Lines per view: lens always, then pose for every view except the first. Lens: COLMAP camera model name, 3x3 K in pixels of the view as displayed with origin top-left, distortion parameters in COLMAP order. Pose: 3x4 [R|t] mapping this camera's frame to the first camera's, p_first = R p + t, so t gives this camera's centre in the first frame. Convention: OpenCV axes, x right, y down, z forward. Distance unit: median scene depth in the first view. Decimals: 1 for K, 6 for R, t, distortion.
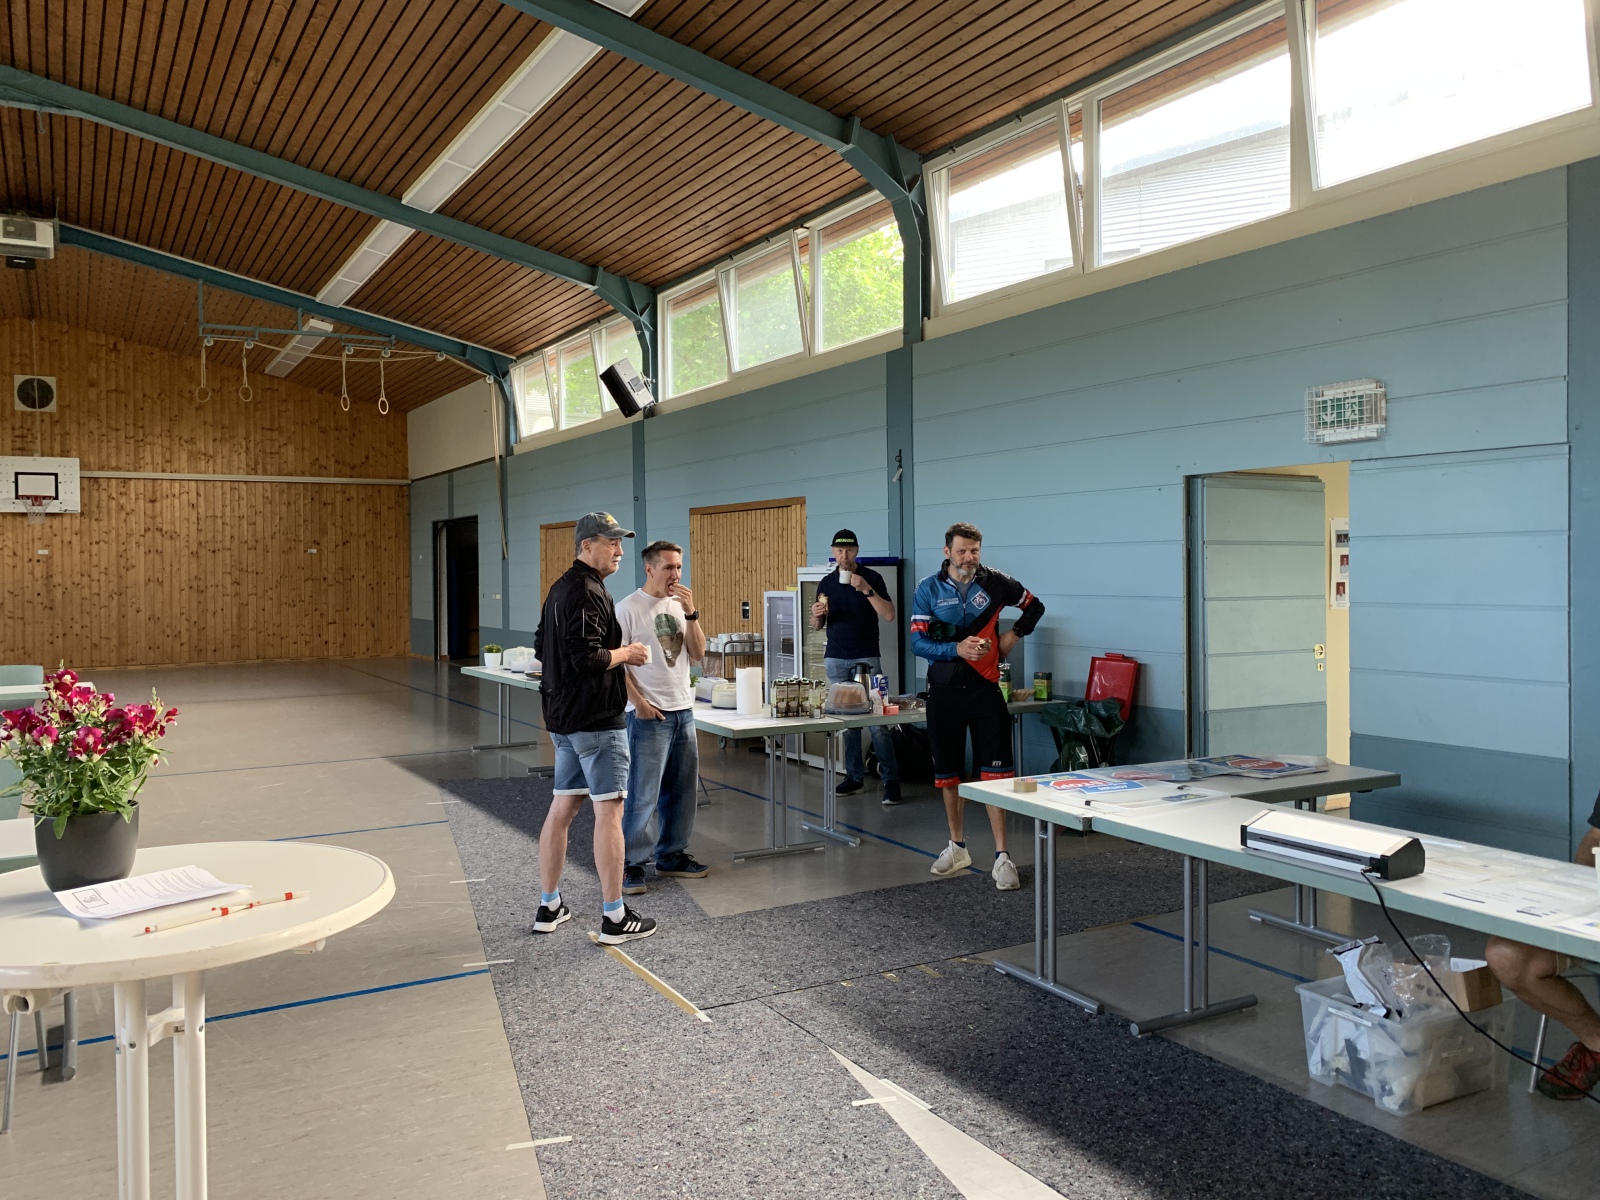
lens RADIAL K [[1216.4, 0, 787.1], [0, 1216.4, 581.0], [0, 0, 1]] dist [0.007368, 0.000510]
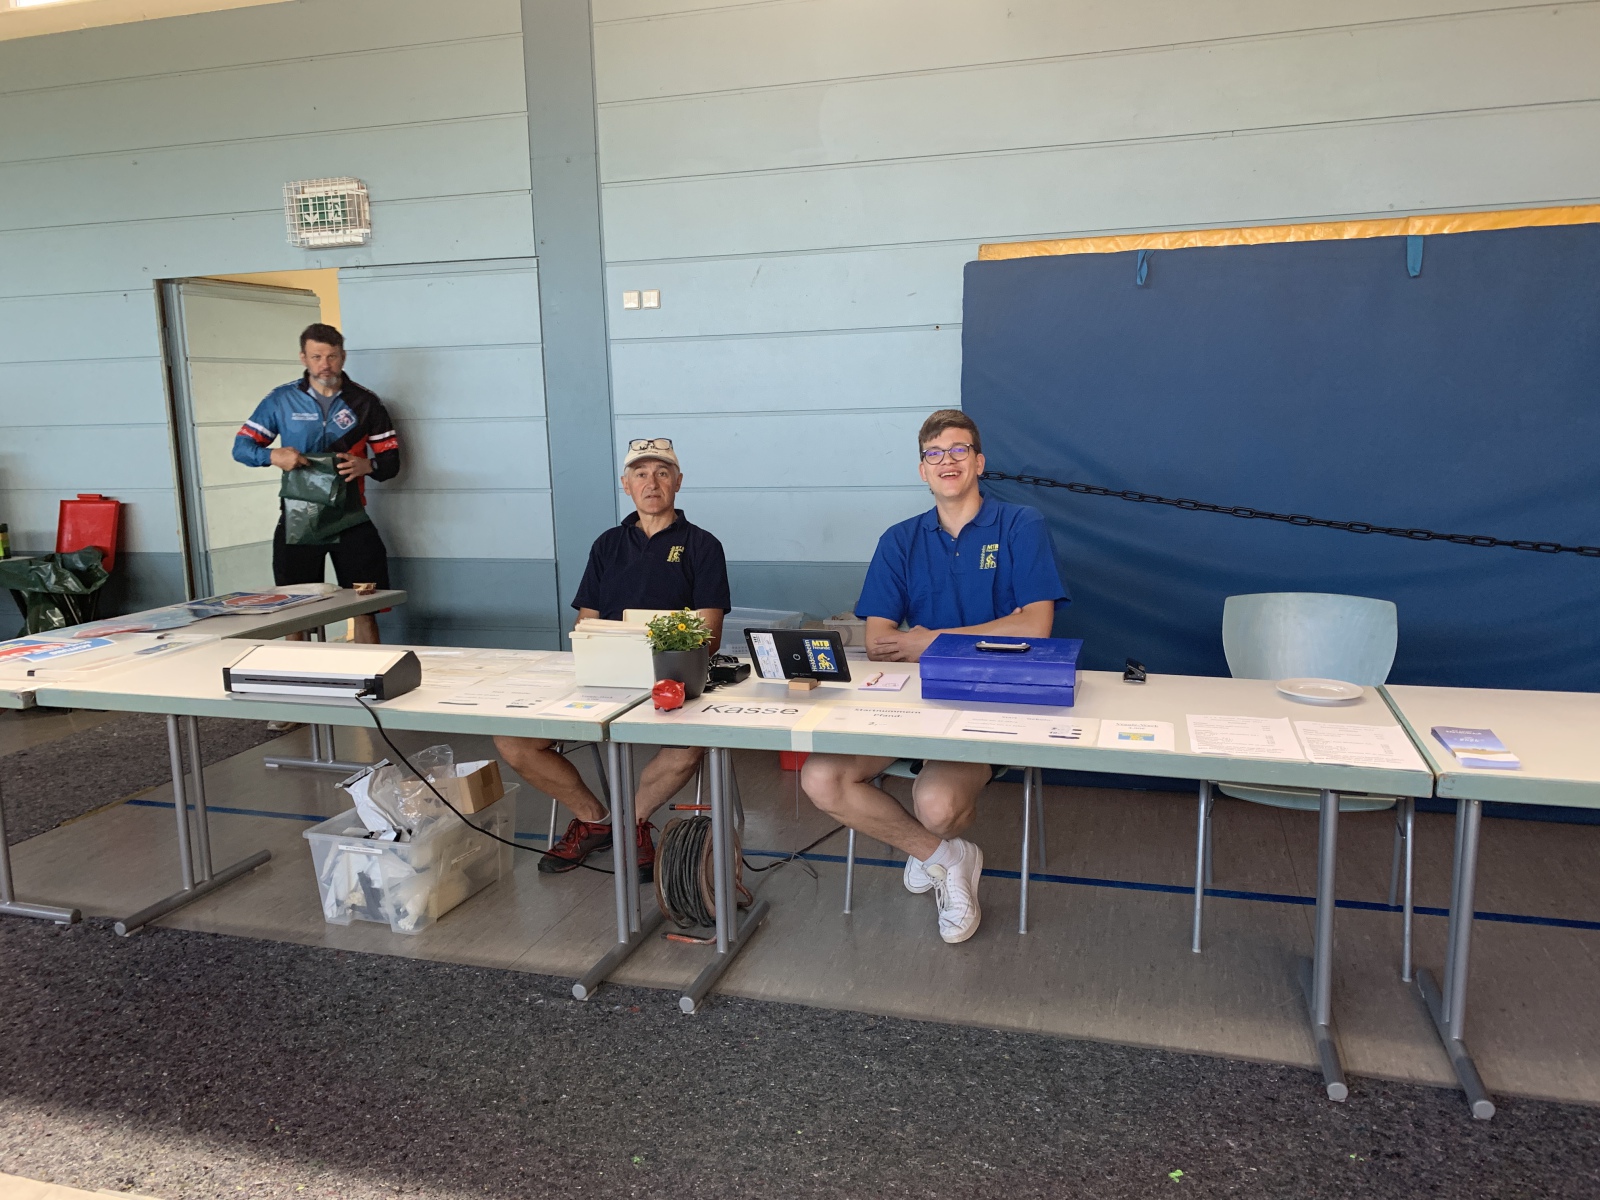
lens RADIAL K [[1216.4, 0, 787.1], [0, 1216.4, 581.0], [0, 0, 1]] dist [0.007368, 0.000510]
pose [[0.728405, -0.113638, 0.675657, 0.047631], [0.026735, 0.990113, 0.137703, 0.017093], [-0.684625, -0.082240, 0.724241, 0.059524]]
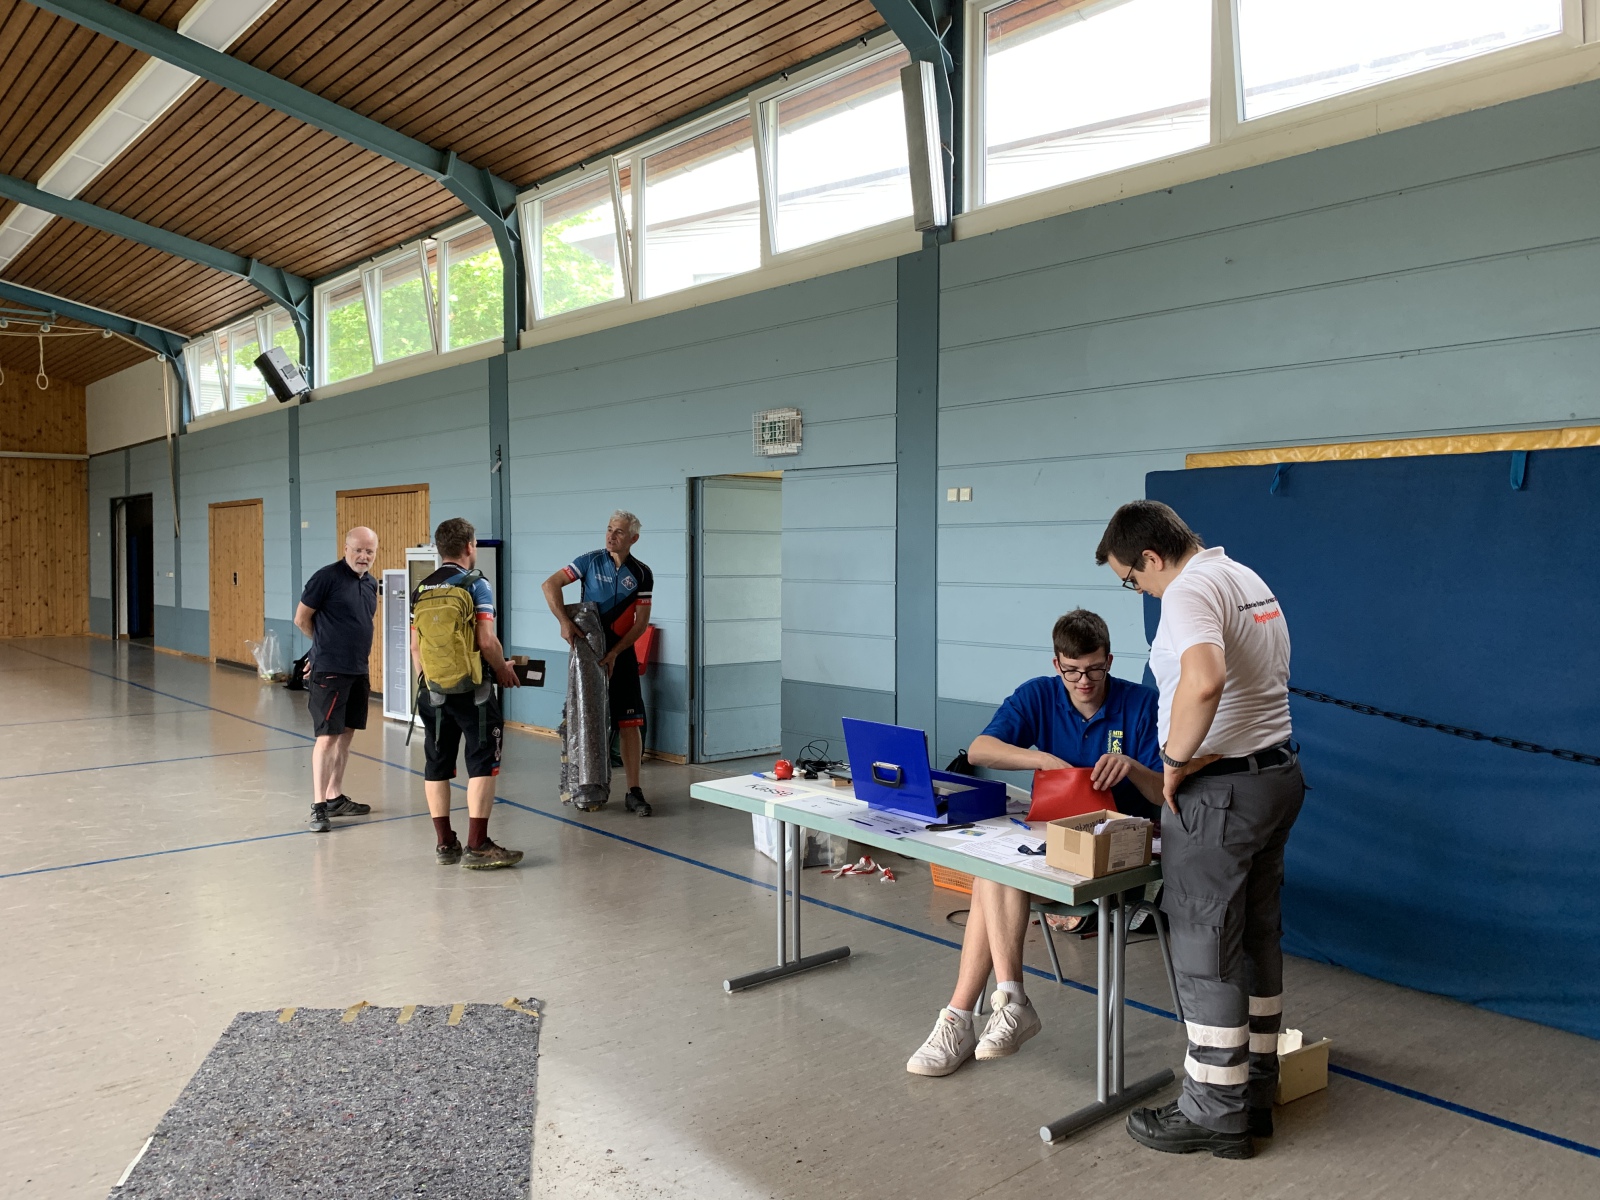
lens RADIAL K [[1238.9, 0, 800.0], [0, 1238.9, 600.0], [0, 0, 1]] dist [0.015701, -0.001342]
pose [[0.983438, -0.001651, 0.181236, 0.209320], [-0.004097, 0.999500, 0.031337, -0.001688], [-0.181197, -0.031560, 0.982940, -0.264451]]
